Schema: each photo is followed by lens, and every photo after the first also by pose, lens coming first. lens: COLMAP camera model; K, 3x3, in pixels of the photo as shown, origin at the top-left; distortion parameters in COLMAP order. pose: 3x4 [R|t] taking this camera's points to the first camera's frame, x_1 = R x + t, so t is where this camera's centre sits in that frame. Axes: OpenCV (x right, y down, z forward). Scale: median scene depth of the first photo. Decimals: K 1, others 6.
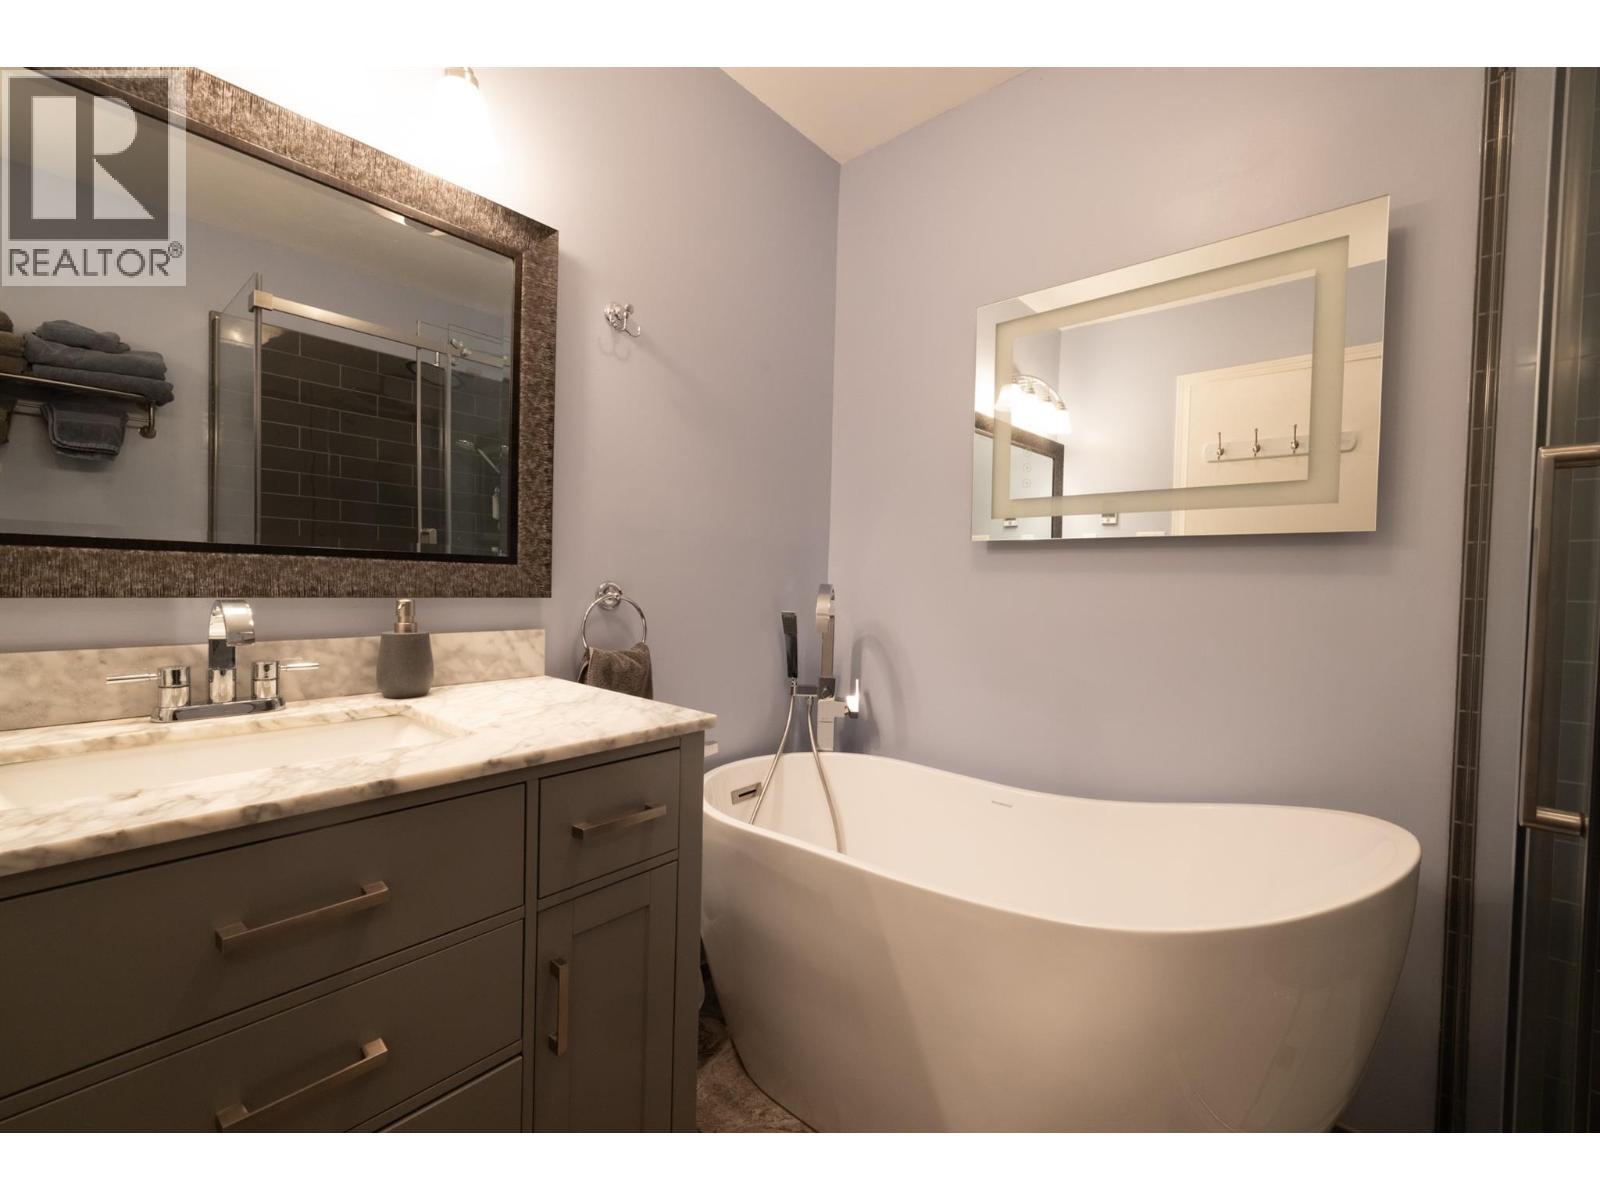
lens RADIAL K [[669.7, 0, 799.9], [0, 669.7, 596.8], [0, 0, 1]] dist [-0.011910, 0.000286]
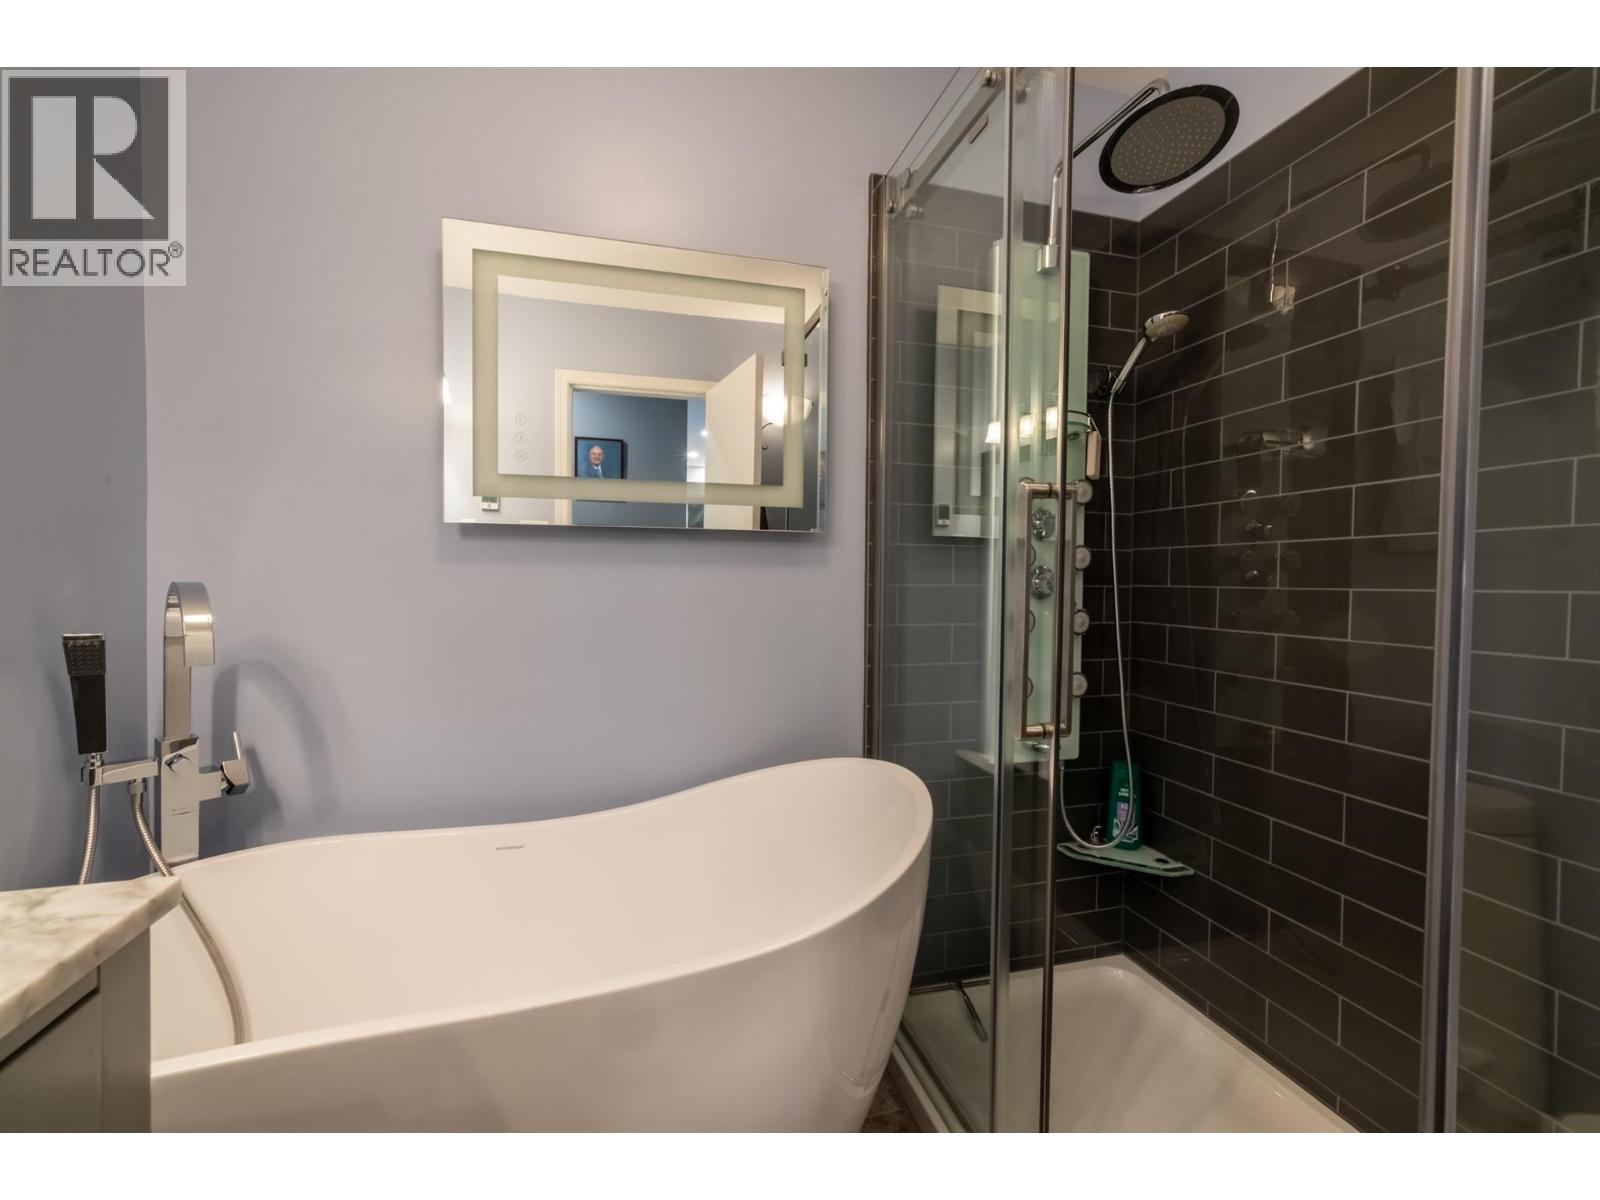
lens RADIAL K [[669.7, 0, 799.9], [0, 669.7, 596.8], [0, 0, 1]] dist [-0.011910, 0.000286]
pose [[0.548479, -0.036865, 0.835351, -0.143990], [0.020160, 0.999320, 0.030864, -0.011719], [-0.835921, -0.000088, 0.548849, 0.214270]]
